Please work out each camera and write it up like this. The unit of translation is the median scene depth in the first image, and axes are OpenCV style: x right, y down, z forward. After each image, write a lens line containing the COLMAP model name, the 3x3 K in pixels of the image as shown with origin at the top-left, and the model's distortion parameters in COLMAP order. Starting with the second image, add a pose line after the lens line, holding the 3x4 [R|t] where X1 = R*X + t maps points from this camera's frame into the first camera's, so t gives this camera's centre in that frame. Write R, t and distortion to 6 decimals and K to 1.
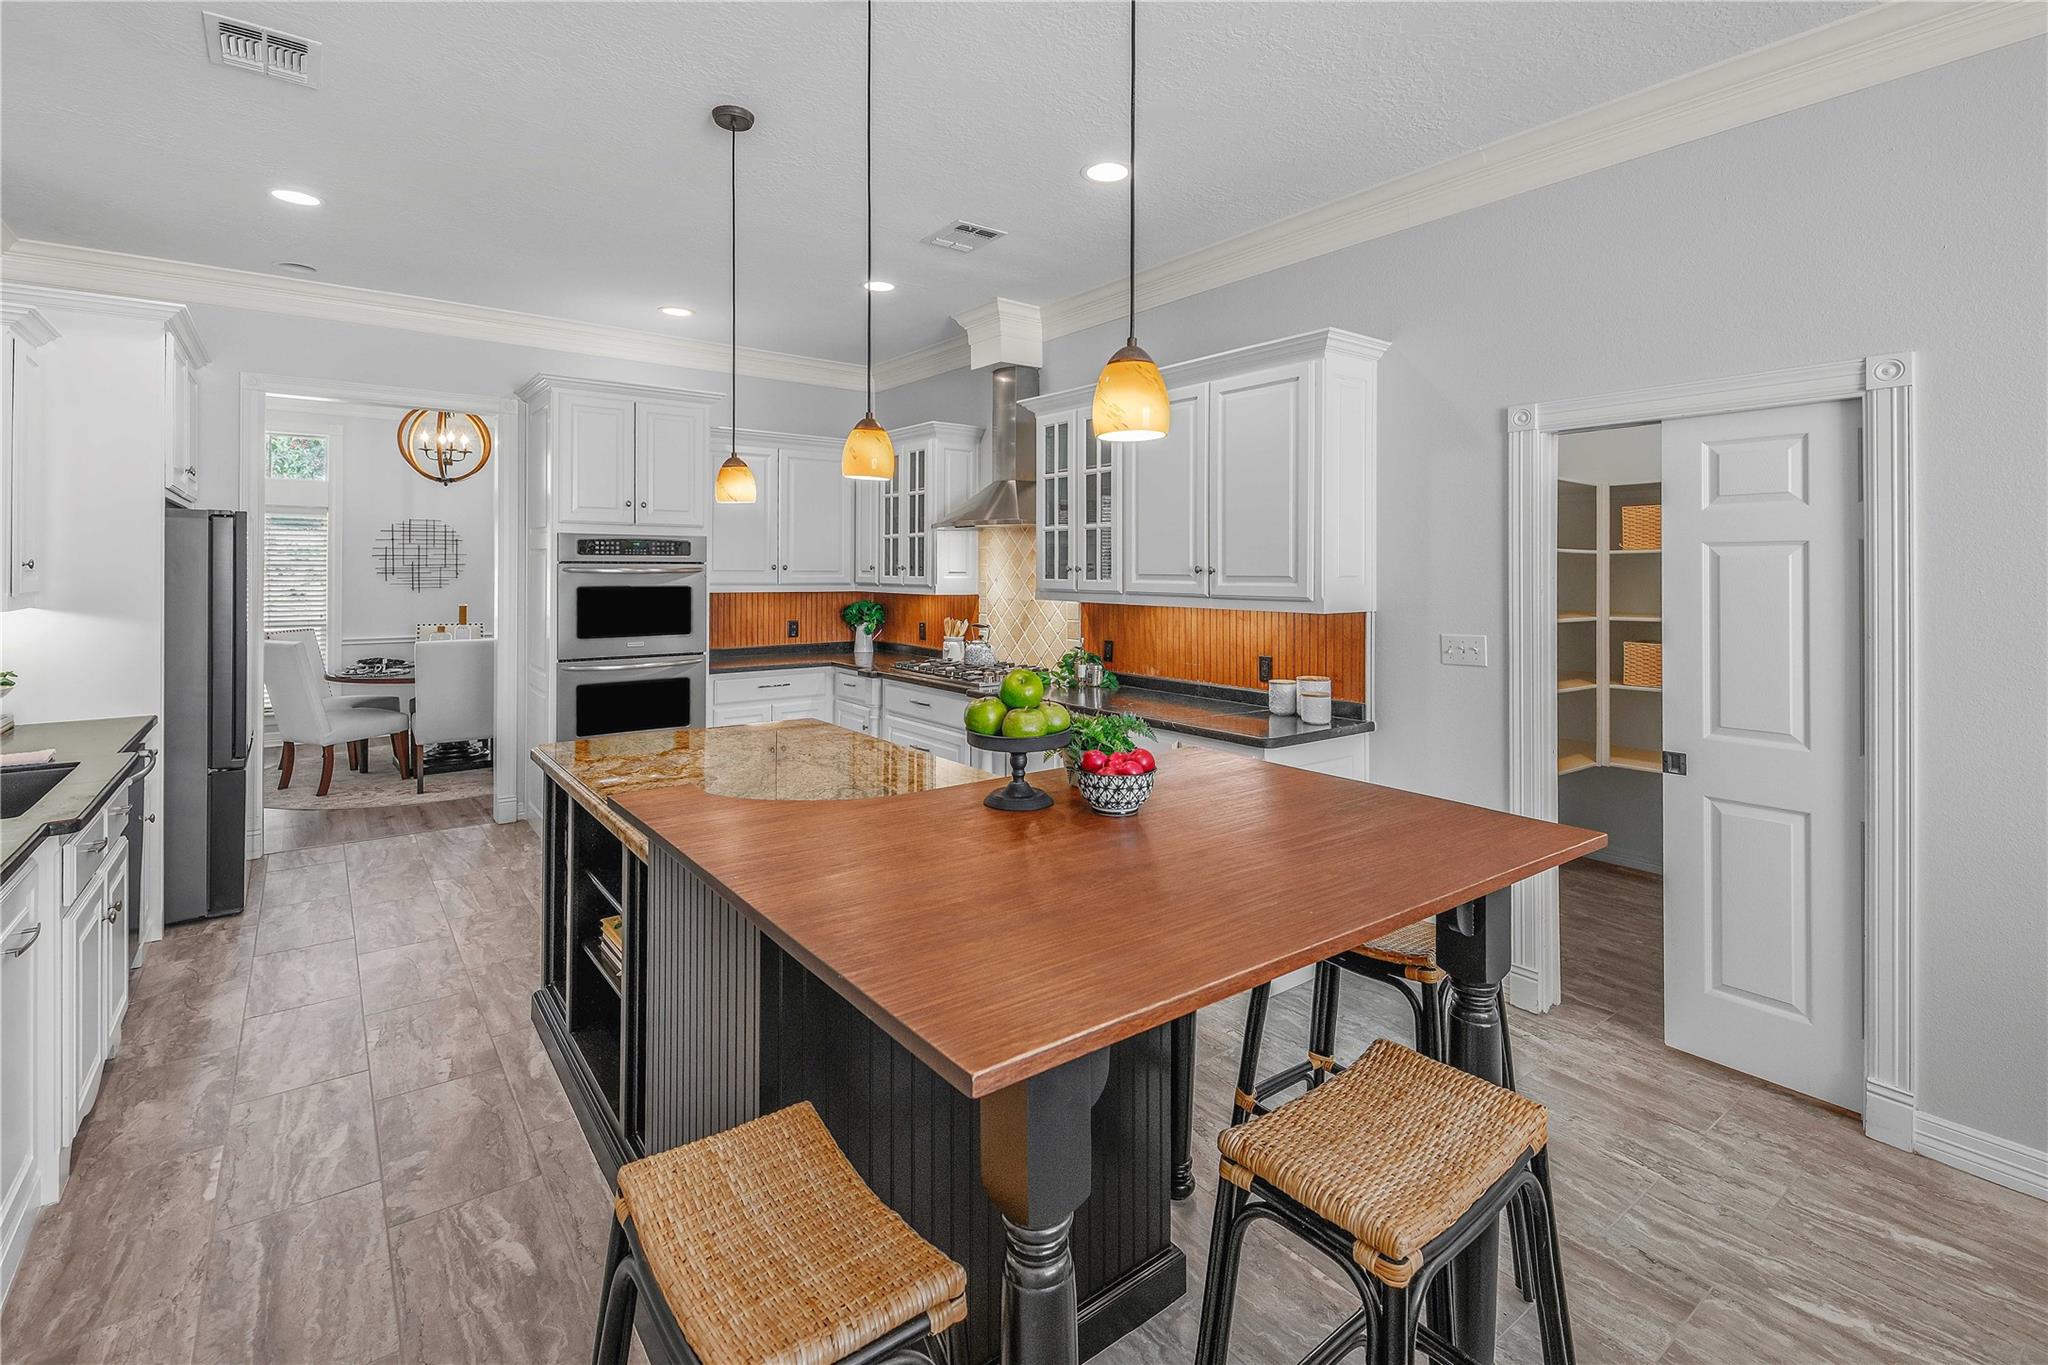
lens RADIAL K [[899.9, 0, 1018.4], [0, 899.9, 574.7], [0, 0, 1]] dist [0.001100, 0.000174]
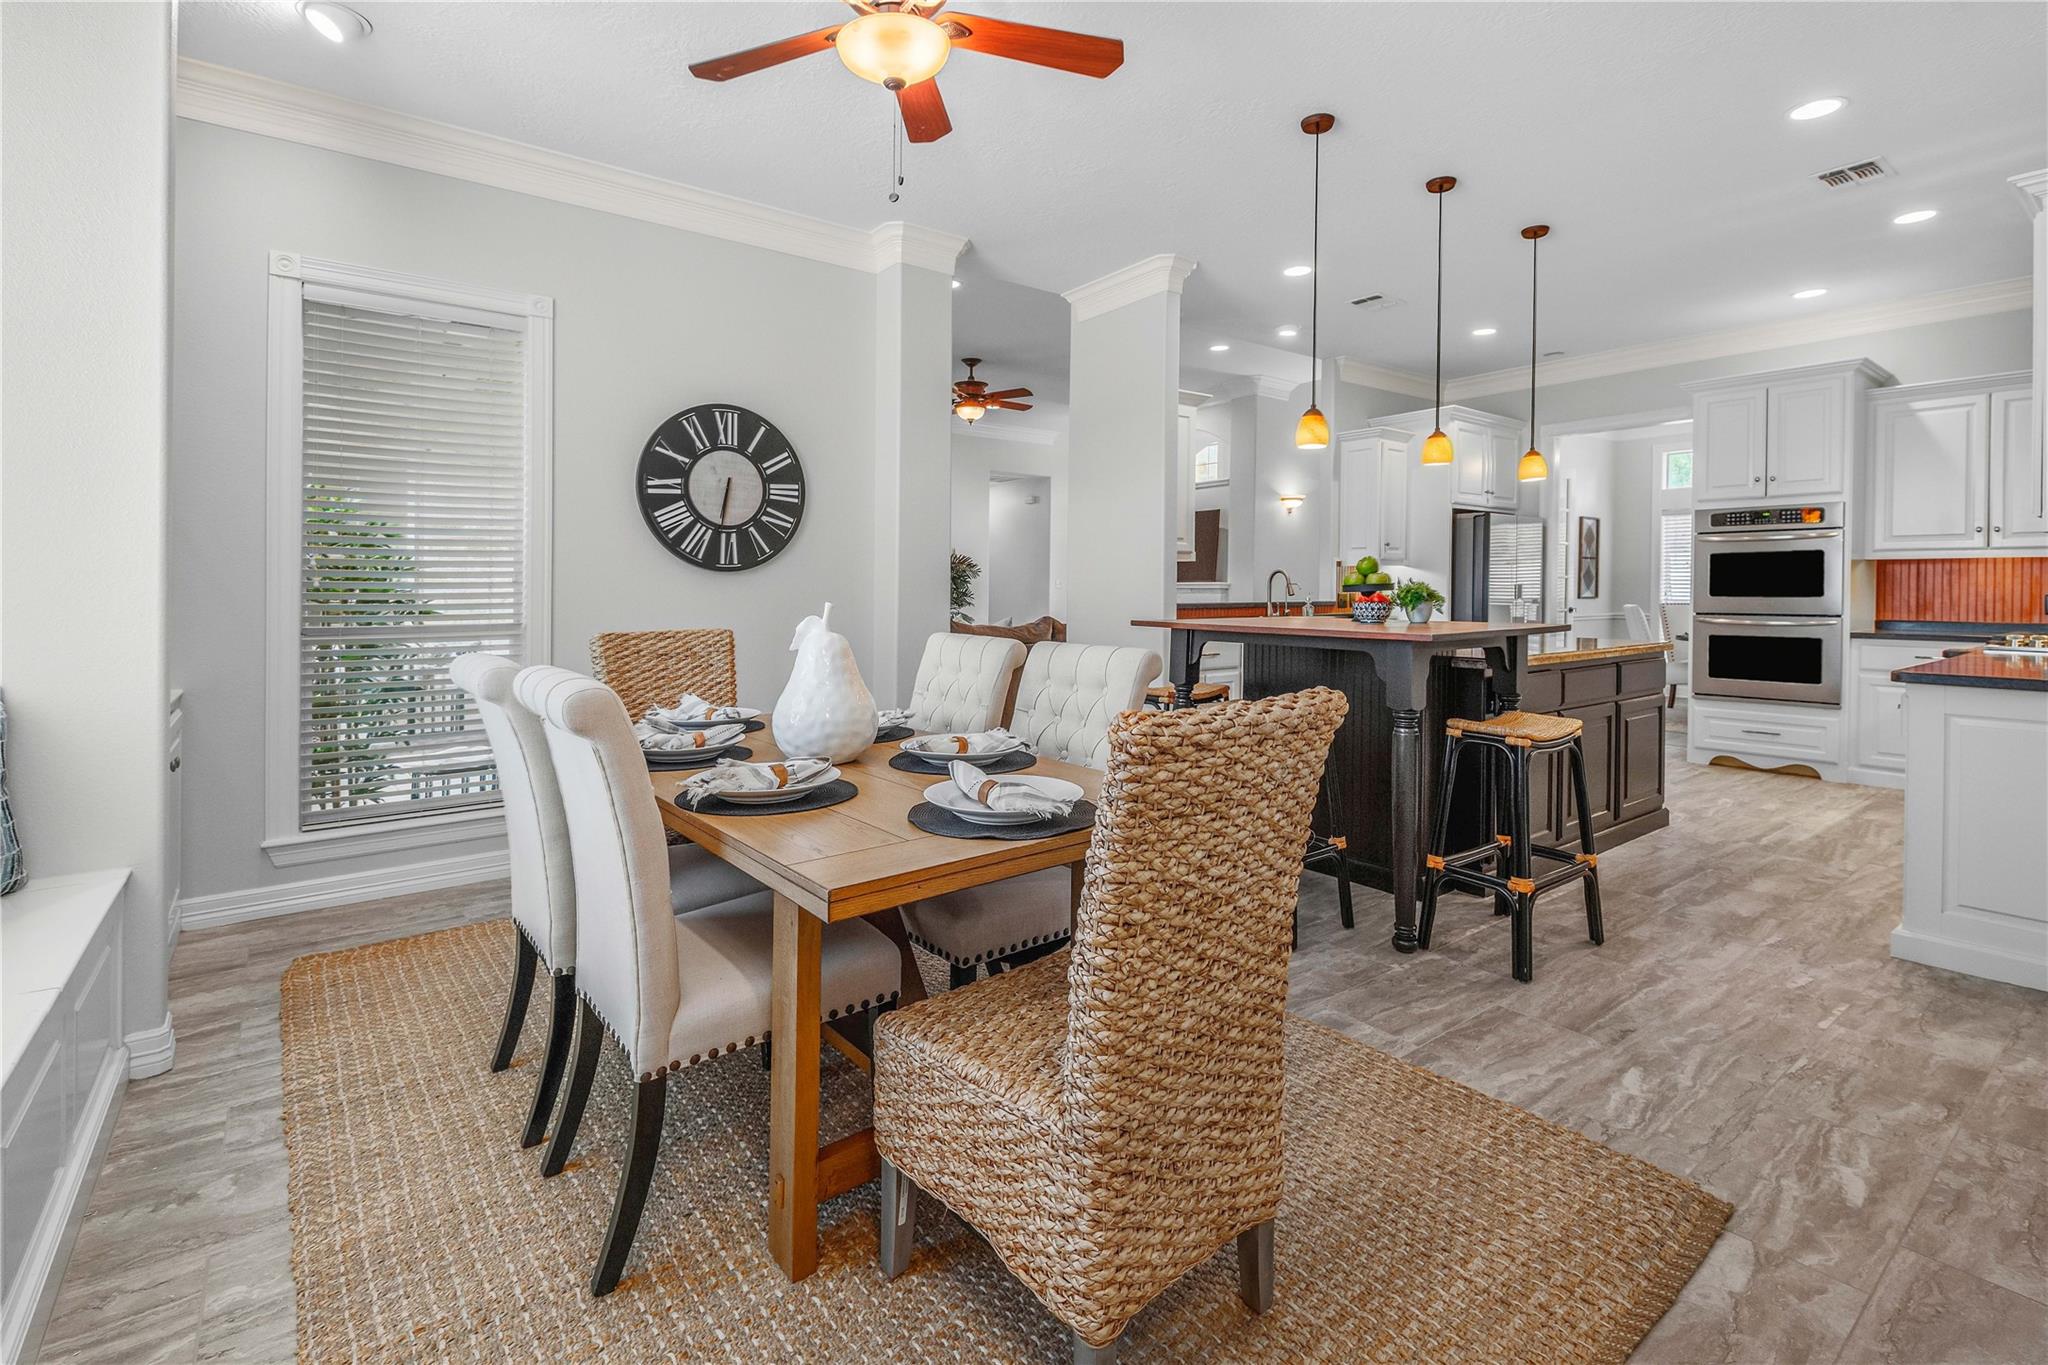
lens RADIAL K [[915.8, 0, 1016.8], [0, 915.8, 594.9], [0, 0, 1]] dist [-0.025937, -0.000271]
pose [[-0.007491, 0.007369, -0.999945, 0.737100], [-0.006723, 0.999950, 0.007419, 0.067514], [0.999949, 0.006779, -0.007441, 0.075374]]
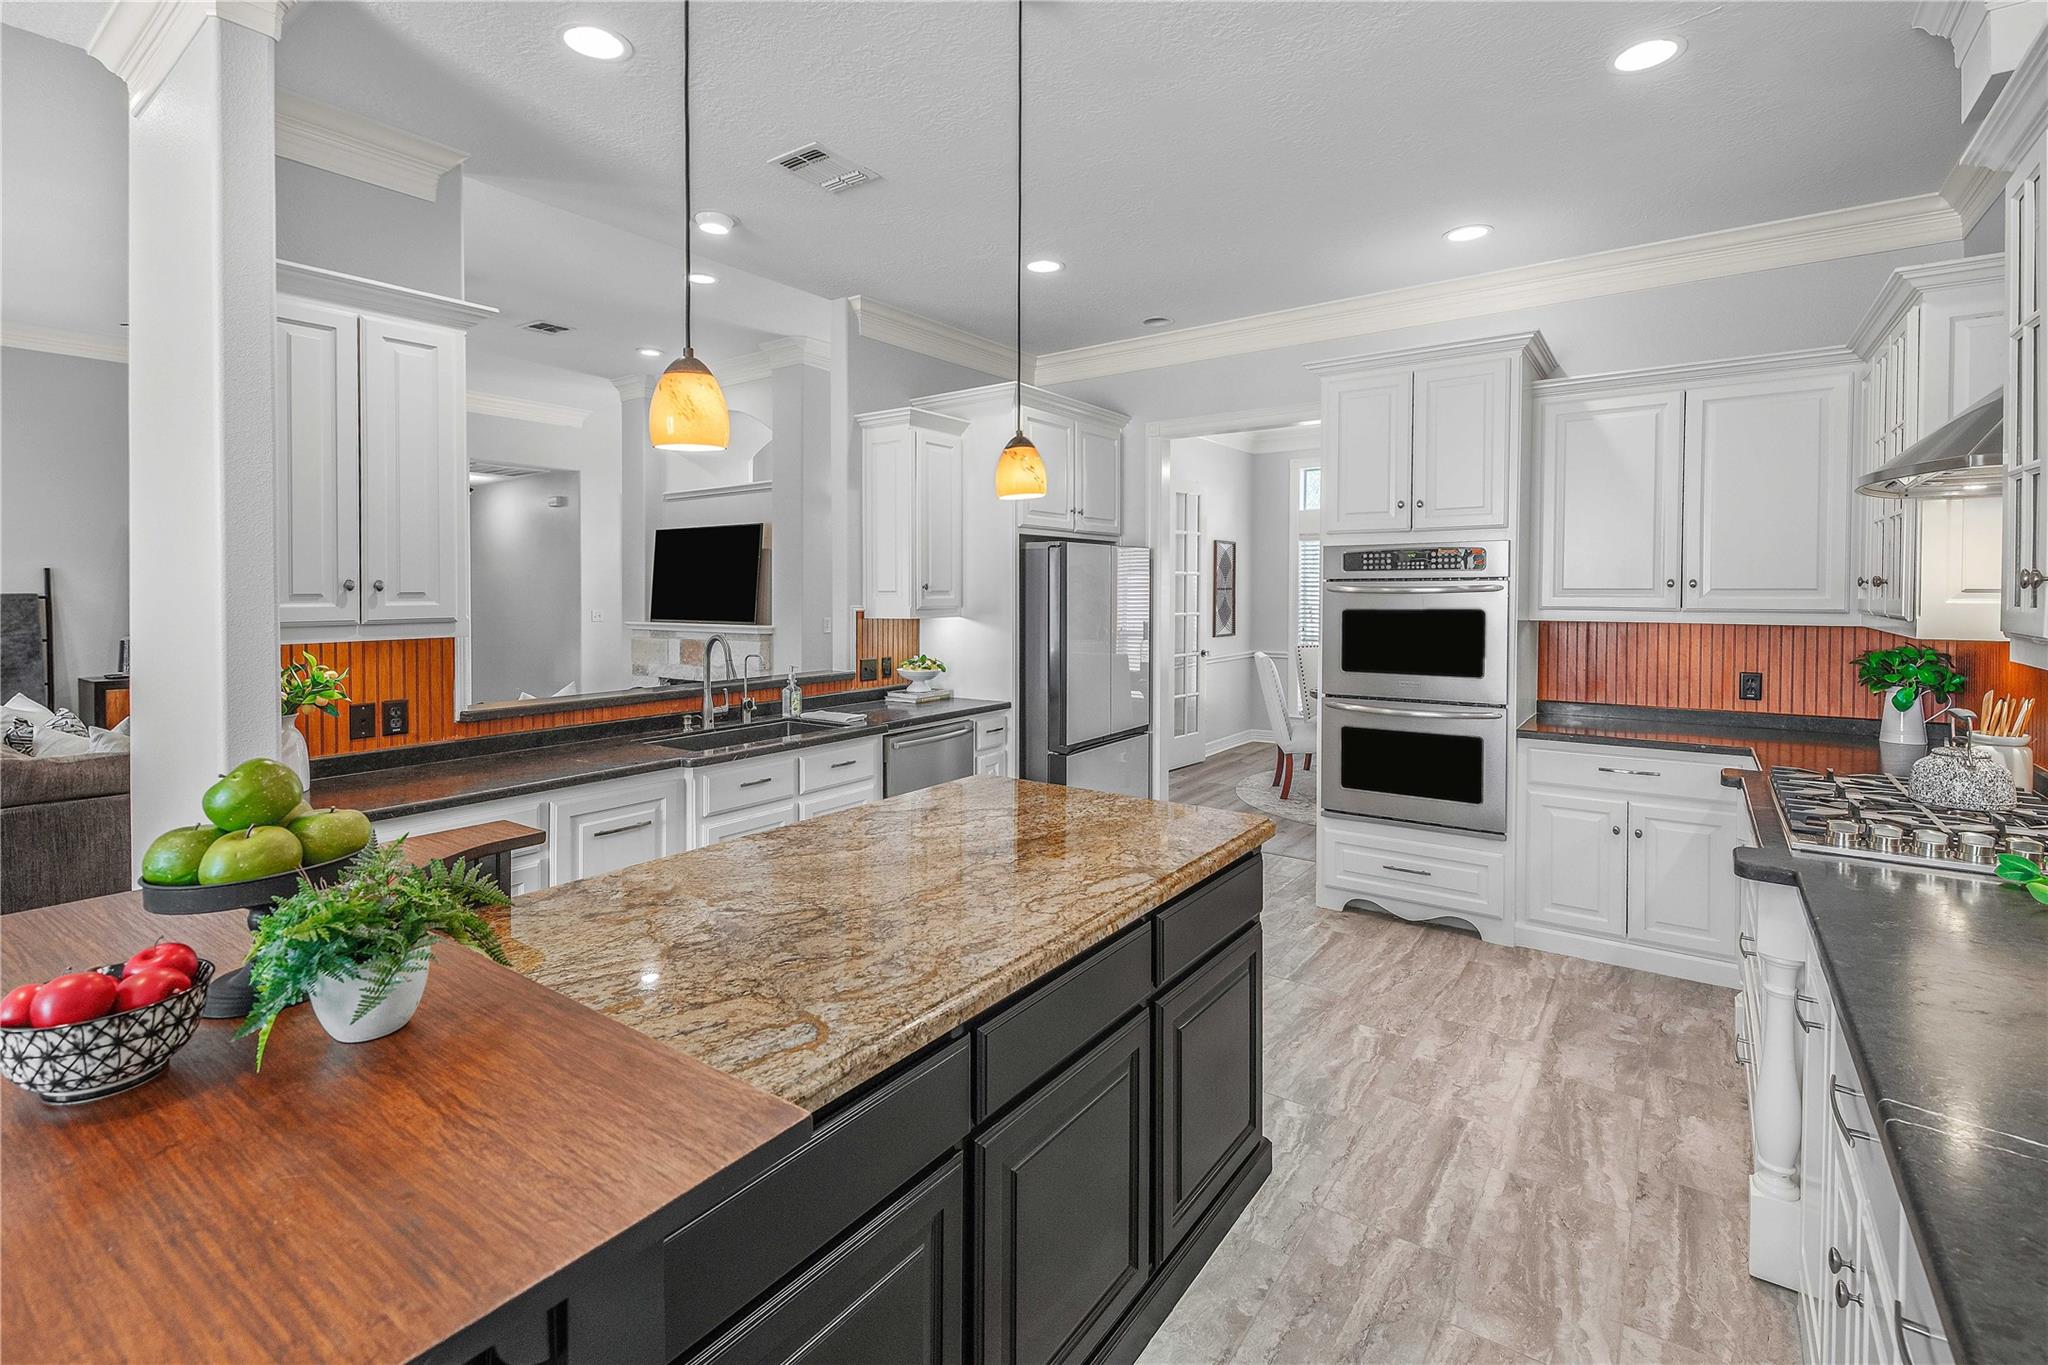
lens RADIAL K [[939.5, 0, 1035.5], [0, 939.5, 612.1], [0, 0, 1]] dist [0.000476, -0.000073]
pose [[0.312753, 0.019101, -0.949642, 0.254937], [-0.002110, 0.999809, 0.019415, -0.000331], [0.949832, -0.004068, 0.312734, 0.458823]]
